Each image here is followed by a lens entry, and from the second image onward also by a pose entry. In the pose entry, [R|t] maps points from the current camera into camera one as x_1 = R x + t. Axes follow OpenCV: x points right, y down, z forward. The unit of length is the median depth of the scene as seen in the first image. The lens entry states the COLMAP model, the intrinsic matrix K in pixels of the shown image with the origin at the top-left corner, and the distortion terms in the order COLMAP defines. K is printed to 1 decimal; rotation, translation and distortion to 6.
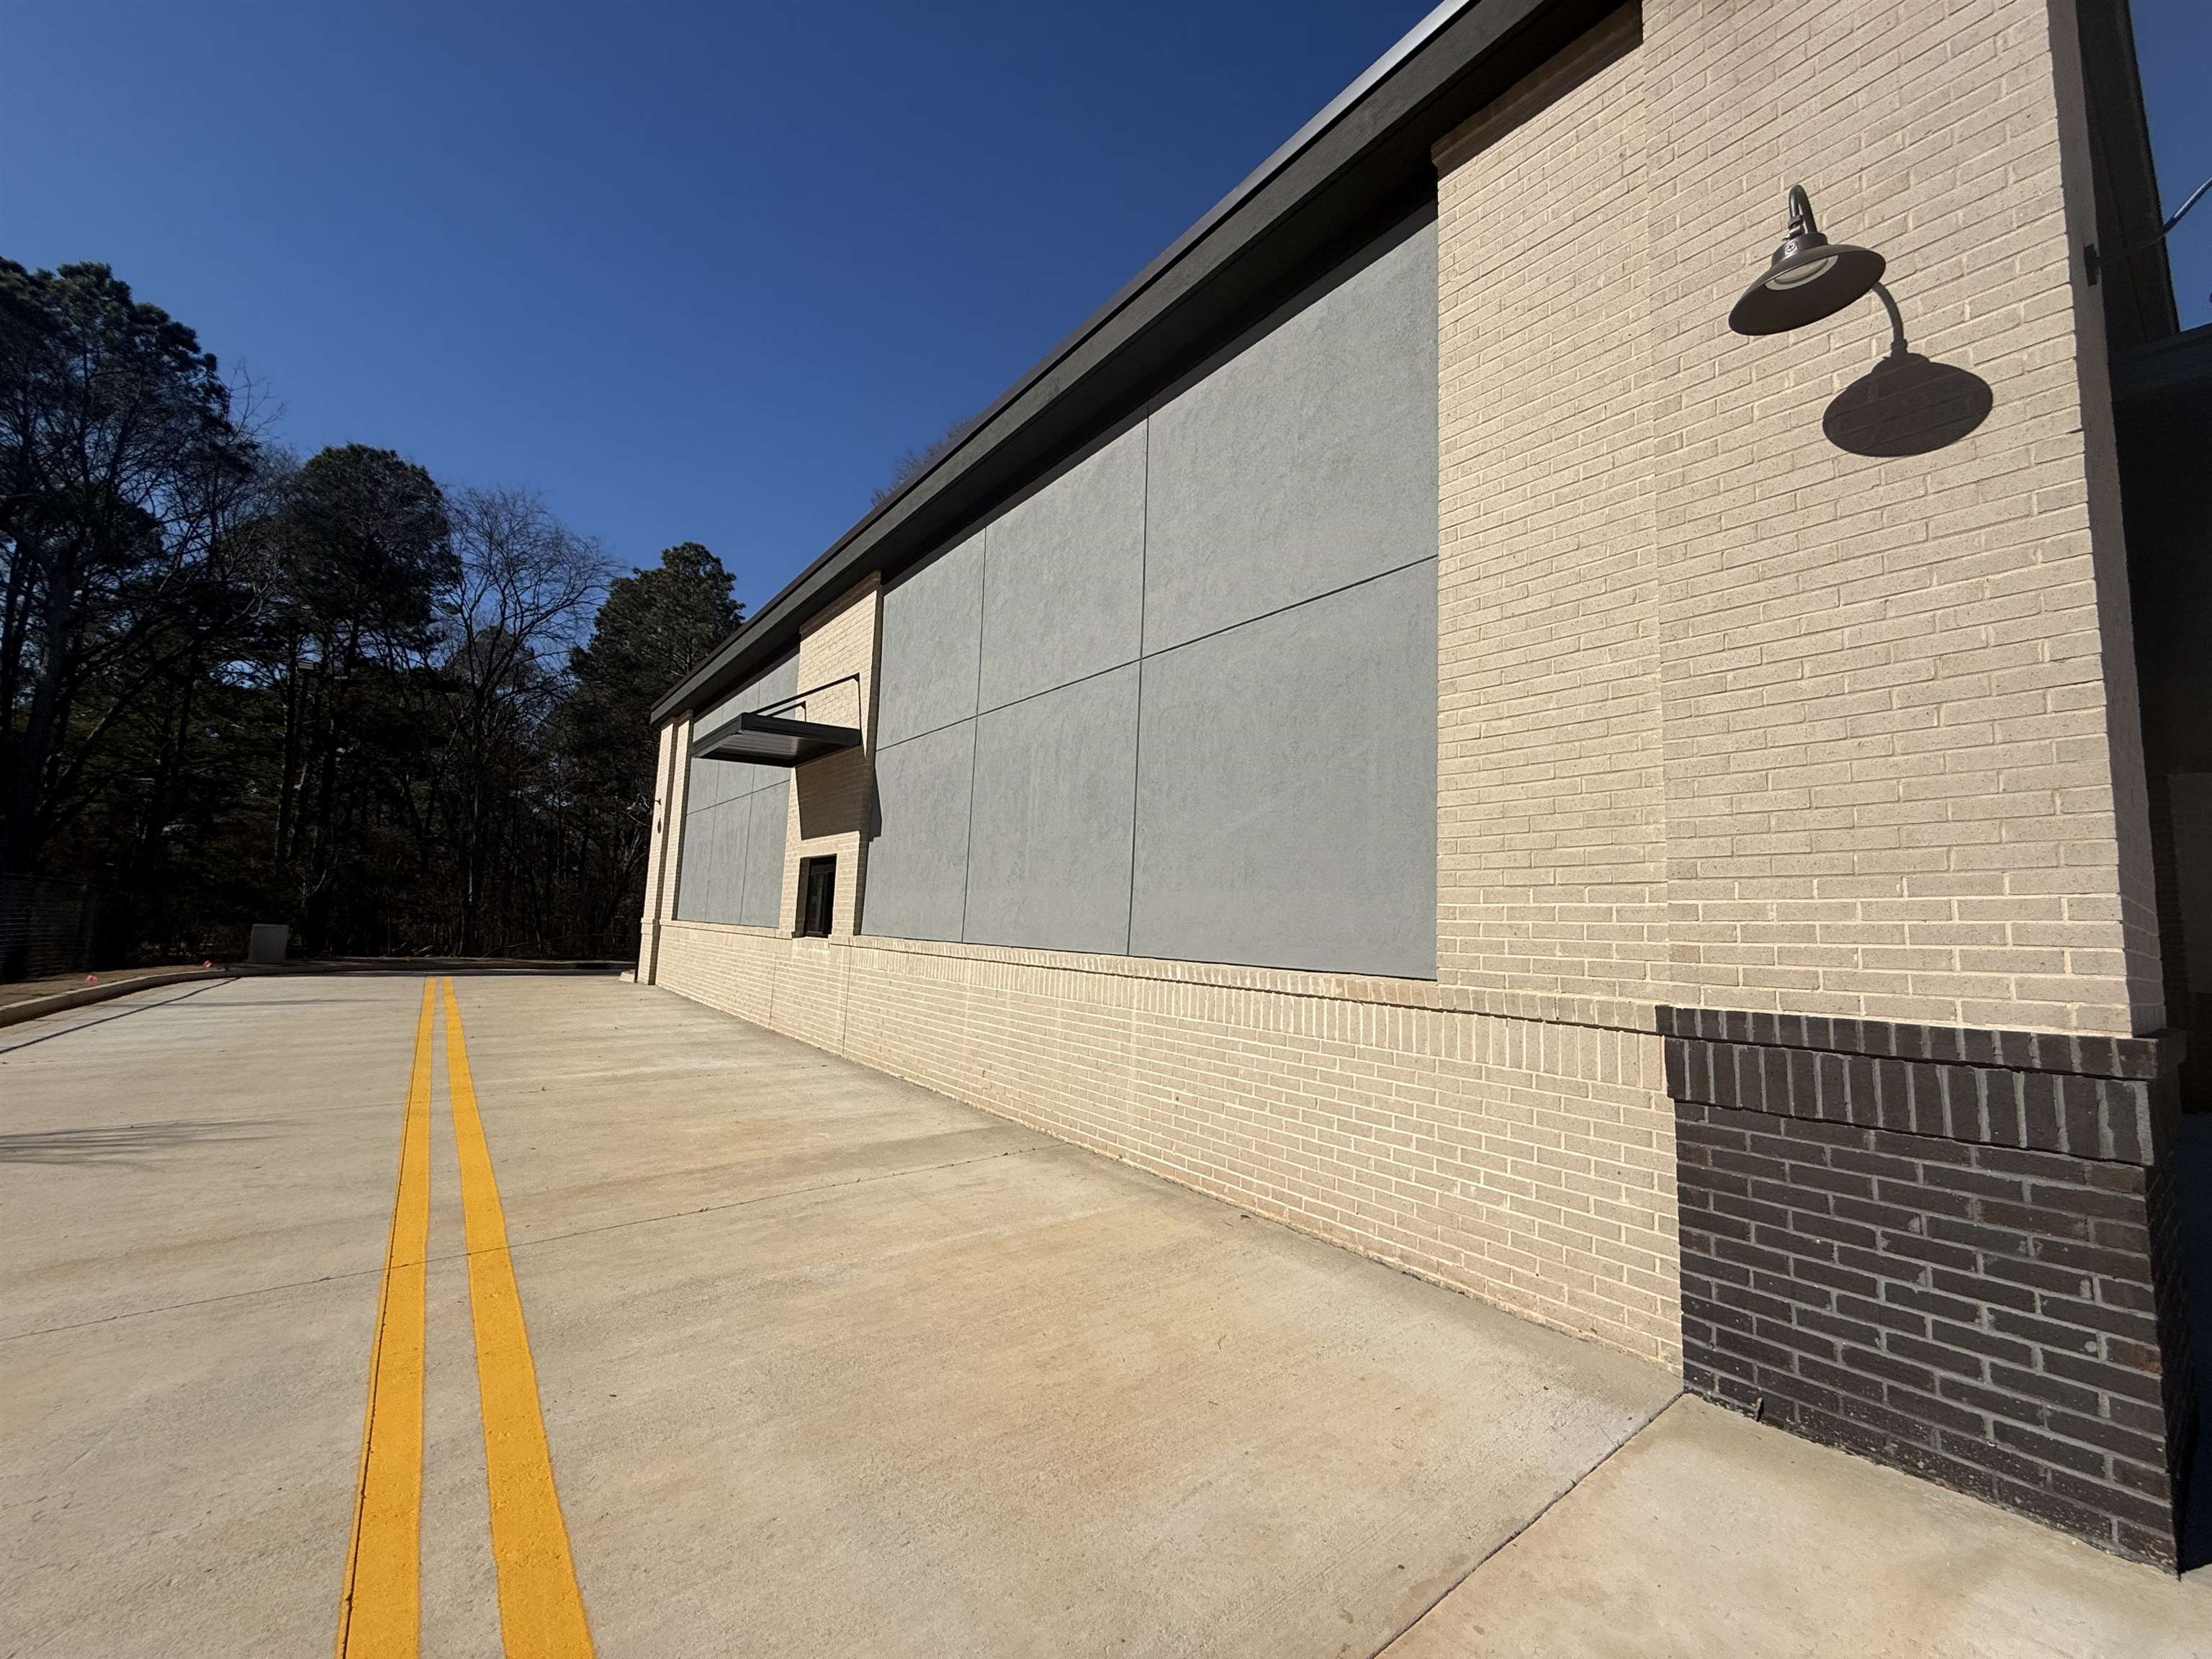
lens RADIAL K [[881.6, 0, 1103.8], [0, 881.6, 832.9], [0, 0, 1]] dist [0.000590, 0.000131]
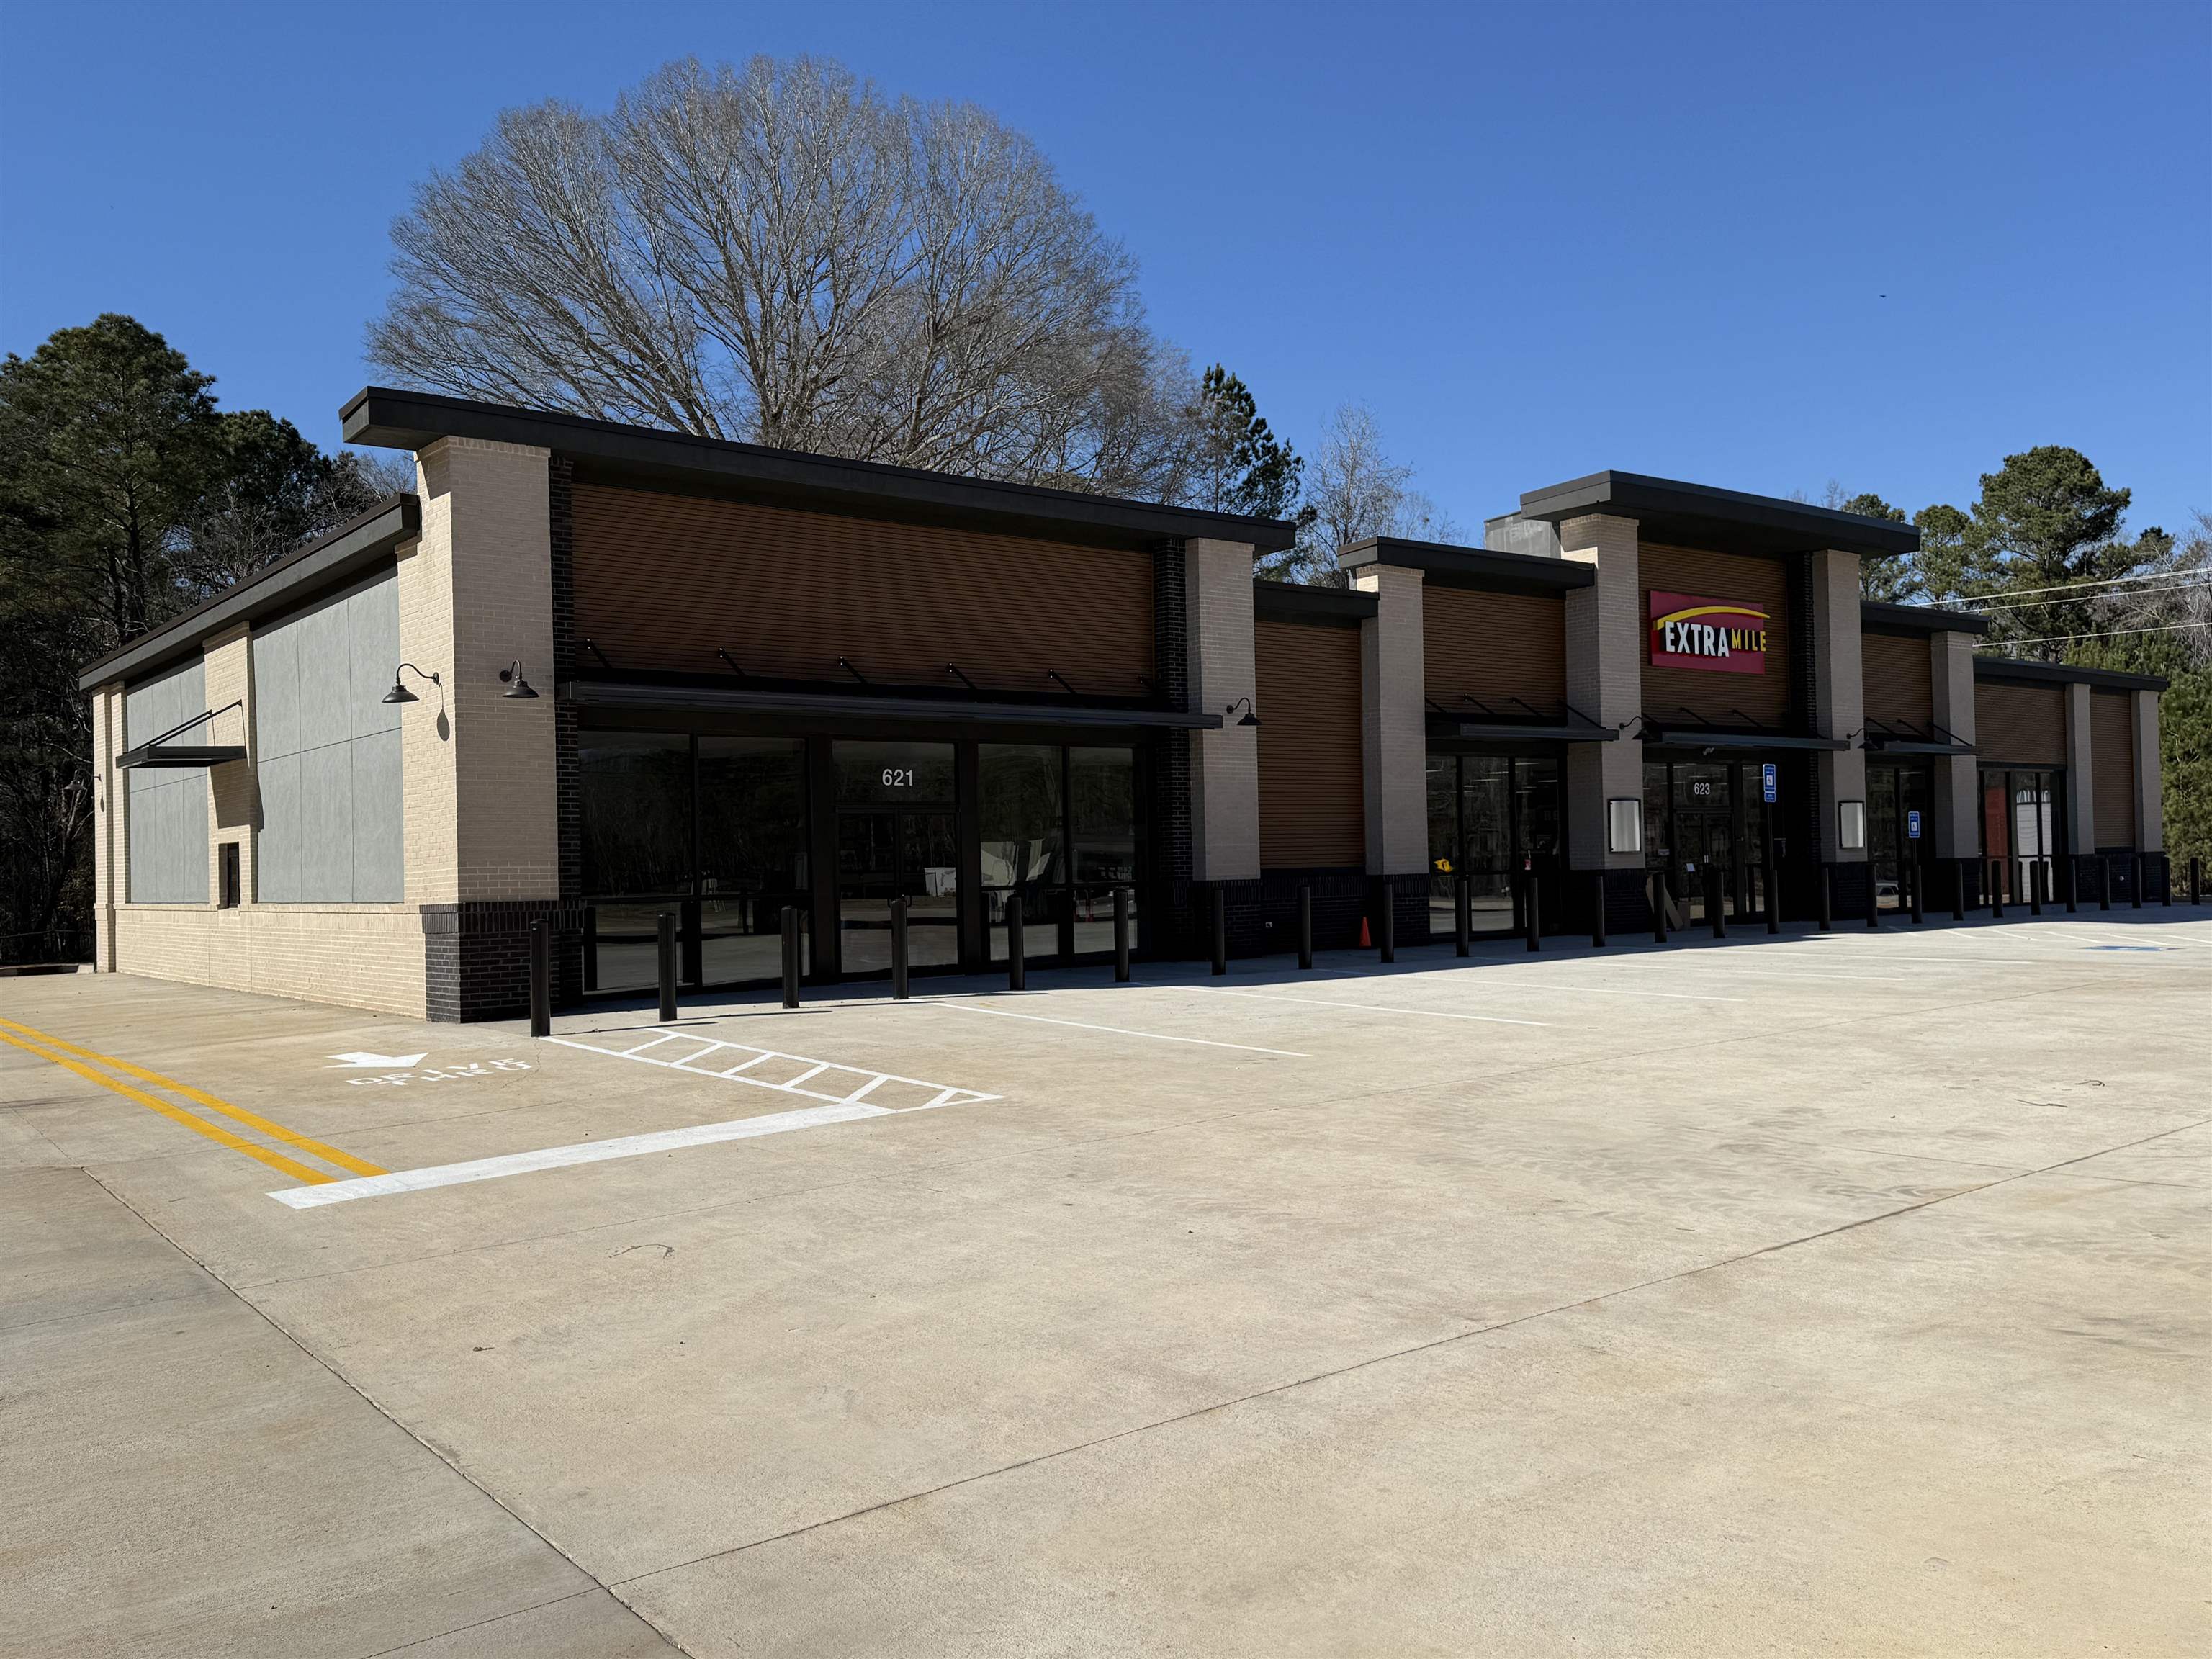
lens RADIAL K [[1787.6, 0, 1122.6], [0, 1787.6, 835.8], [0, 0, 1]] dist [0.168957, -0.313059]
pose [[0.997572, -0.063815, 0.027896, 0.786231], [0.061066, 0.994047, 0.090230, -0.126874], [-0.033488, -0.088308, 0.995530, -1.465045]]
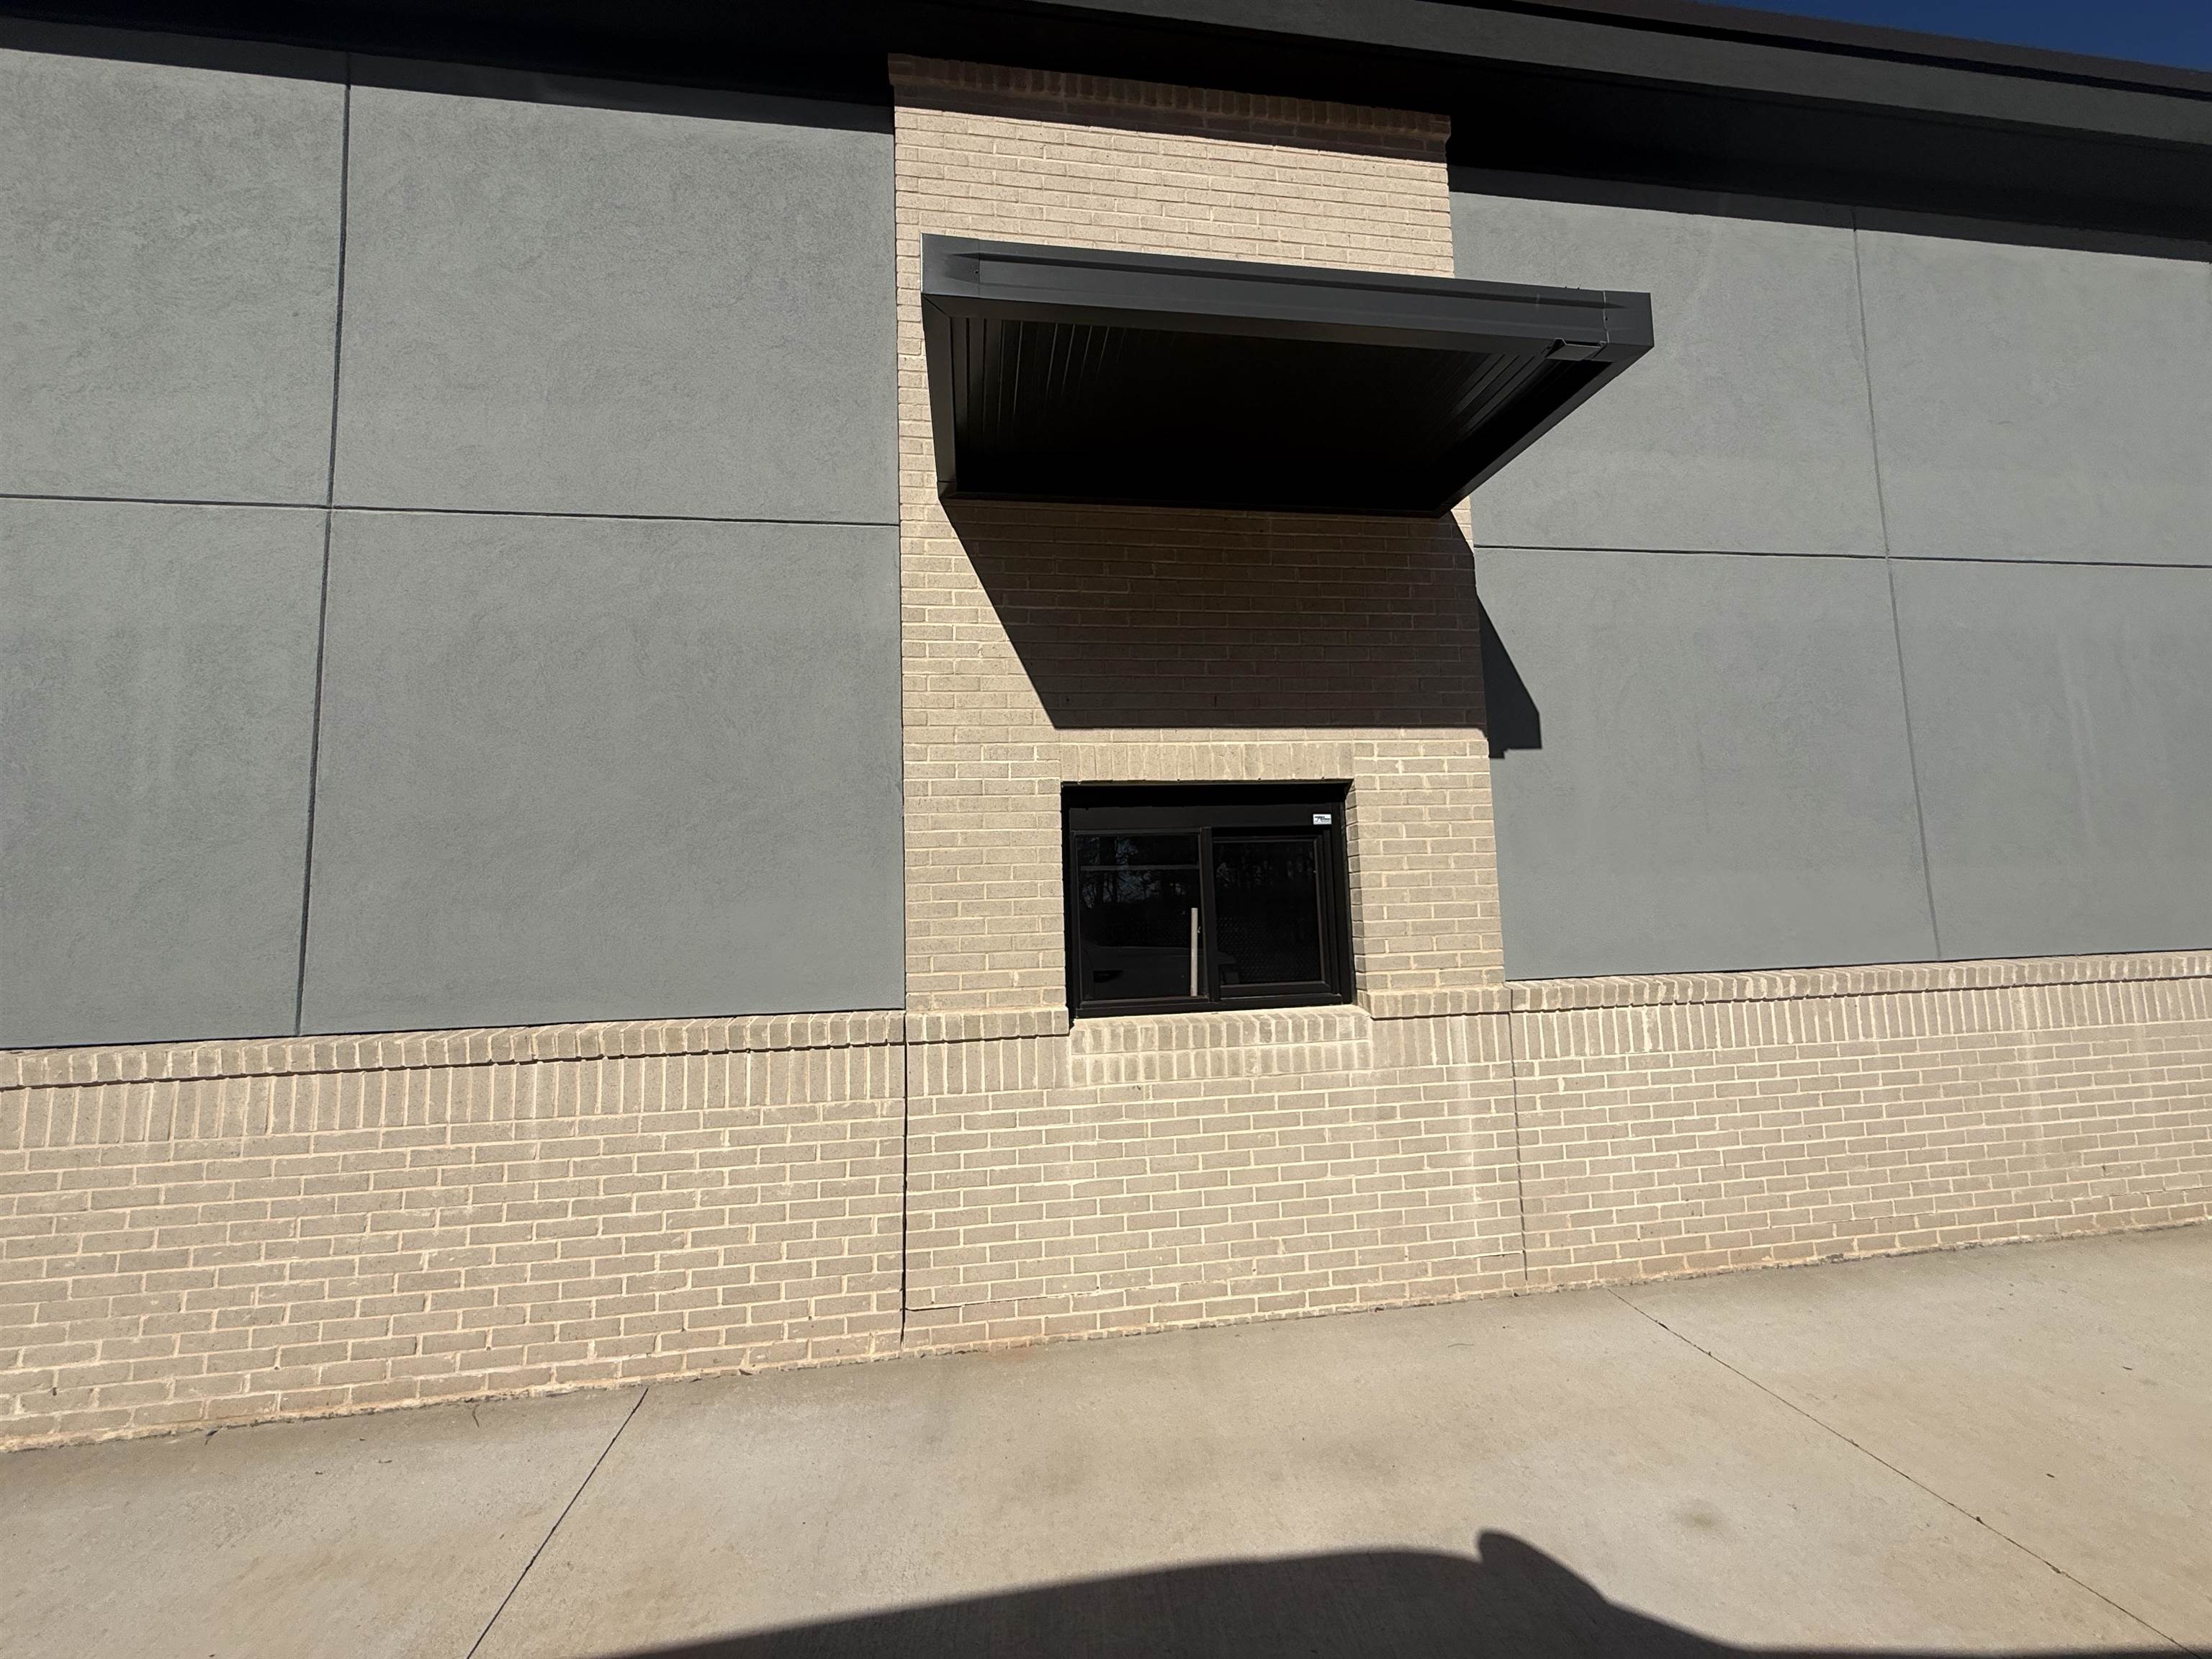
lens RADIAL K [[890.2, 0, 1108.7], [0, 890.2, 873.2], [0, 0, 1]] dist [0.001176, 0.000140]
pose [[0.476894, 0.024343, 0.878624, -0.592970], [-0.036526, 0.999302, -0.007861, 0.060999], [-0.878202, -0.028344, 0.477450, 0.785378]]
